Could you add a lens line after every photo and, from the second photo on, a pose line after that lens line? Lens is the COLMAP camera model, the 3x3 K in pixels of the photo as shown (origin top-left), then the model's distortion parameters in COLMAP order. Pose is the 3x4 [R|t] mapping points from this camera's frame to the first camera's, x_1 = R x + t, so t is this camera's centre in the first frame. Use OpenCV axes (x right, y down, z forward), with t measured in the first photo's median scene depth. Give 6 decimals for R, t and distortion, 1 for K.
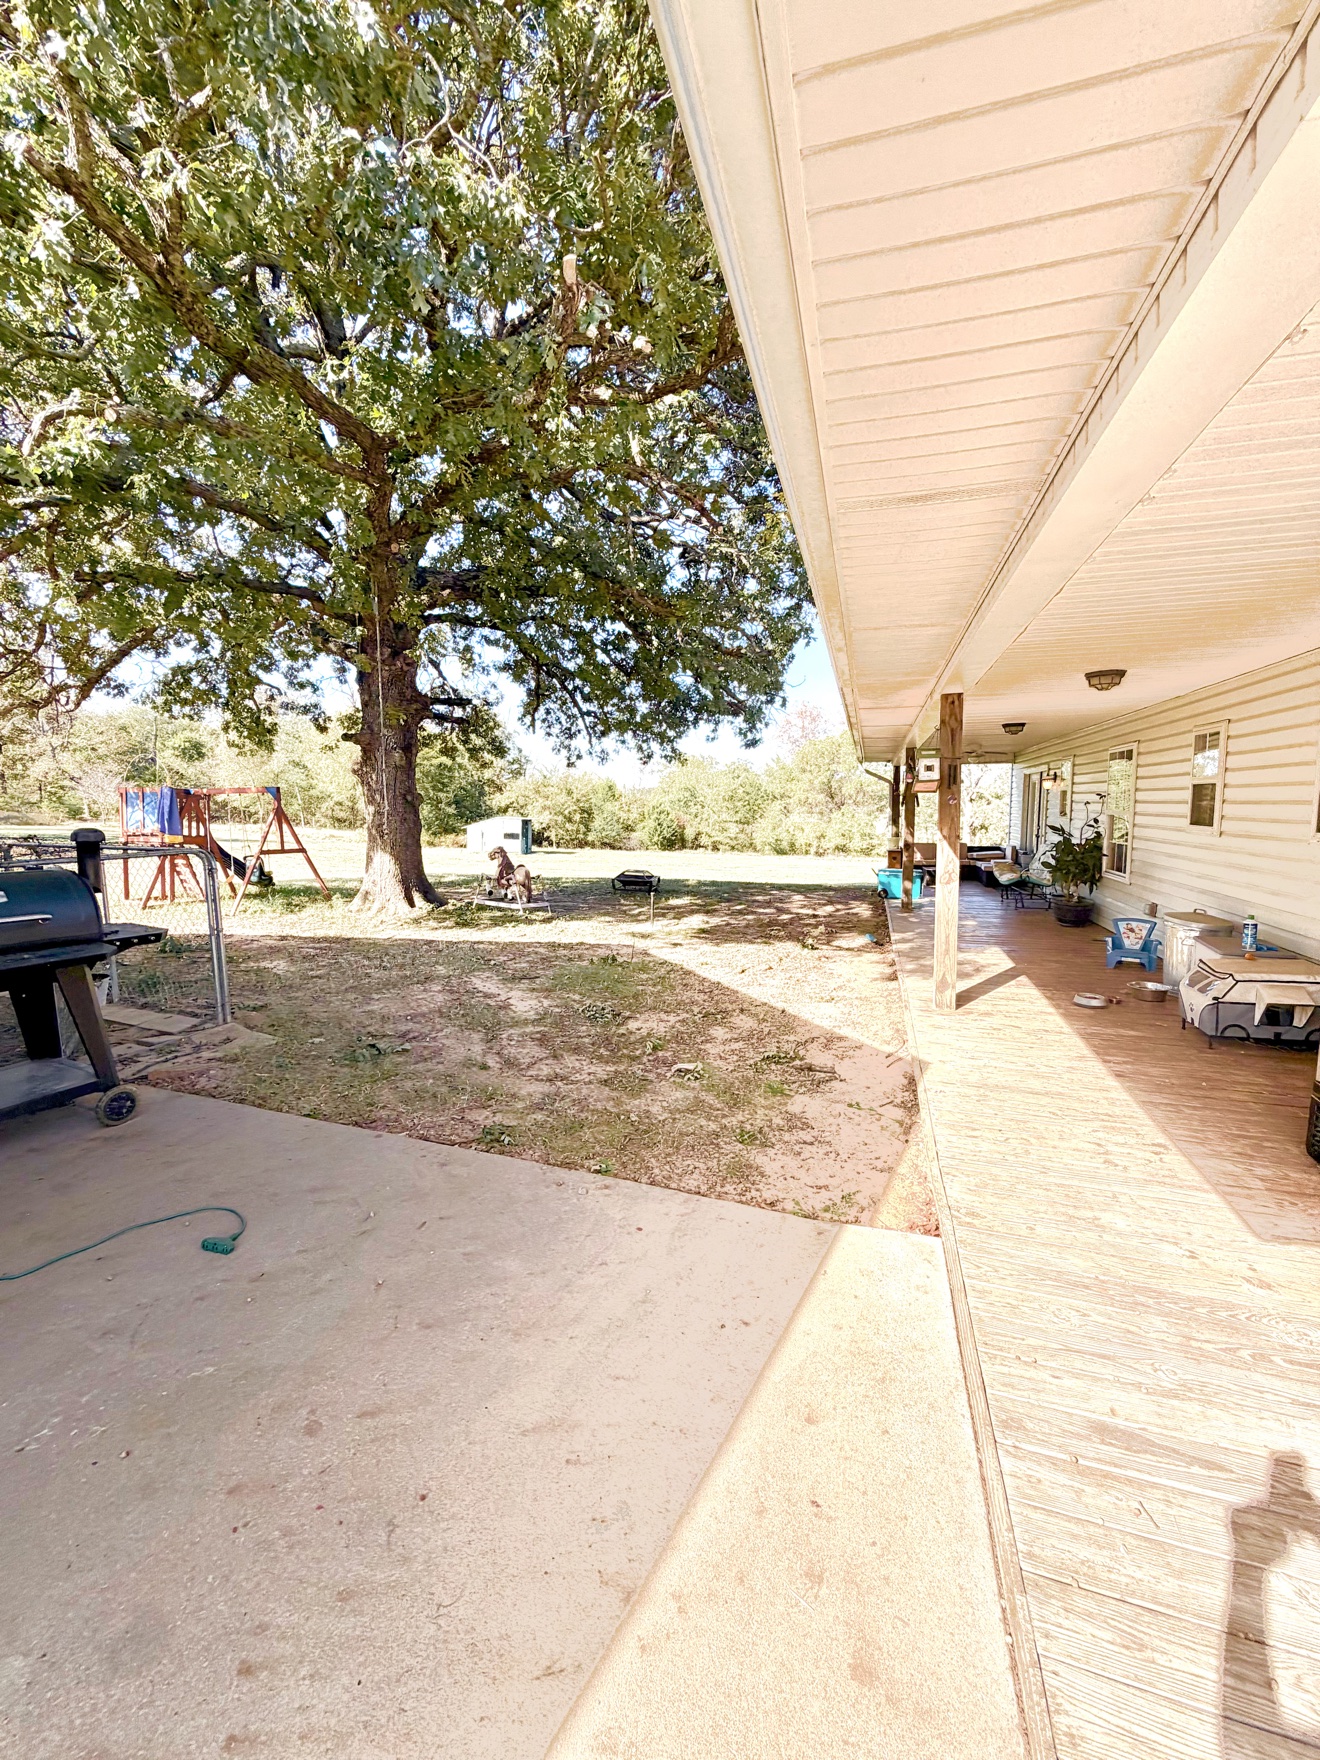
lens RADIAL K [[694.7, 0, 662.2], [0, 694.7, 874.9], [0, 0, 1]] dist [-0.004752, 0.000764]
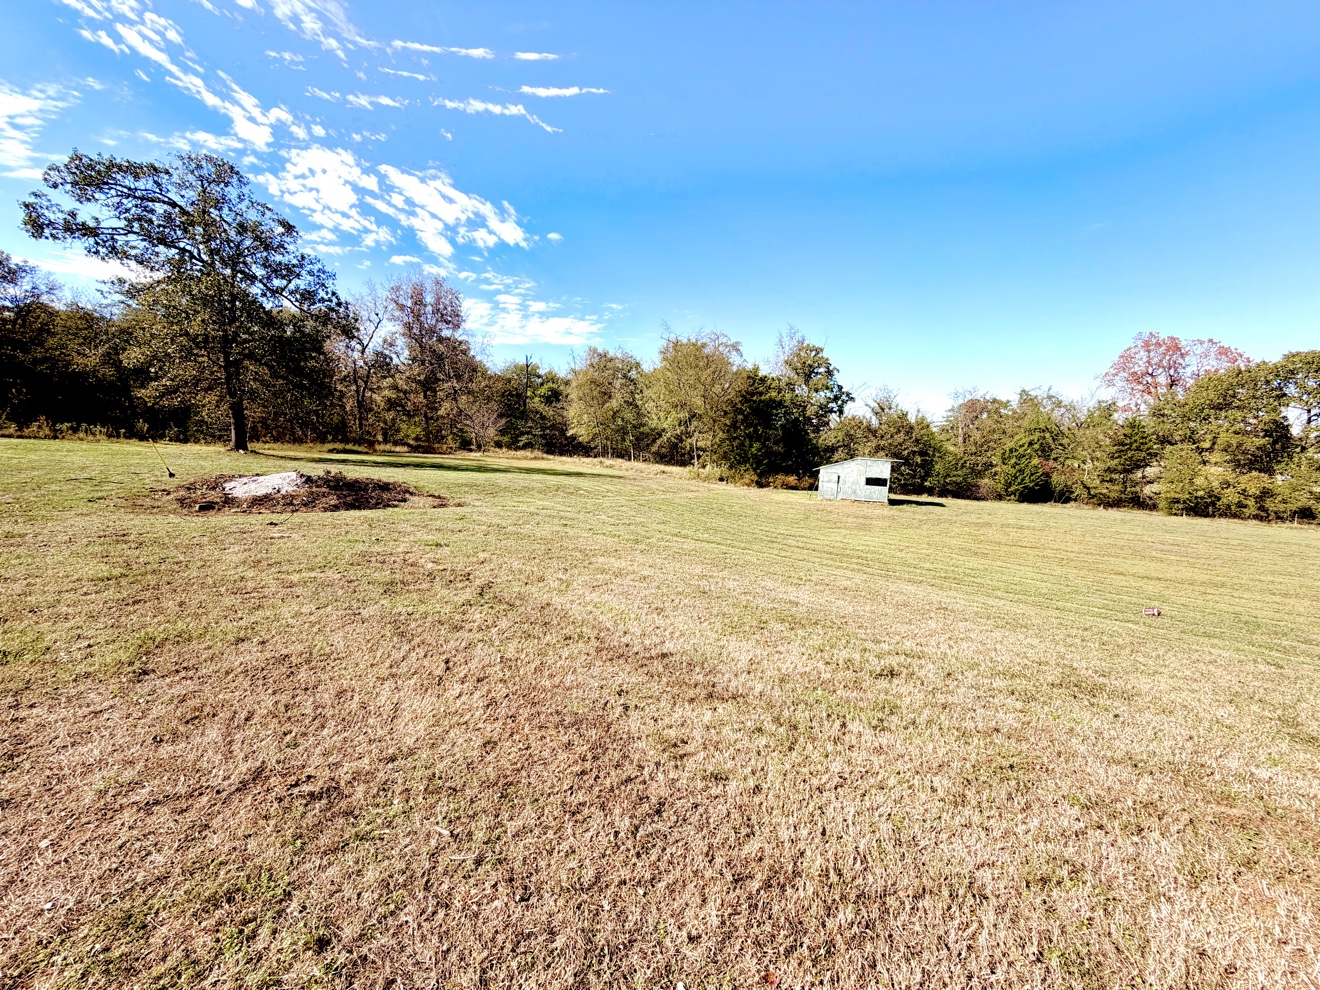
lens RADIAL K [[521.0, 0, 653.4], [0, 521.0, 501.6], [0, 0, 1]] dist [-0.004752, 0.000764]
pose [[0.915101, 0.058489, -0.398960, -0.448051], [-0.058010, 0.998228, 0.013285, -0.053947], [0.399030, 0.010986, 0.916872, 0.751216]]
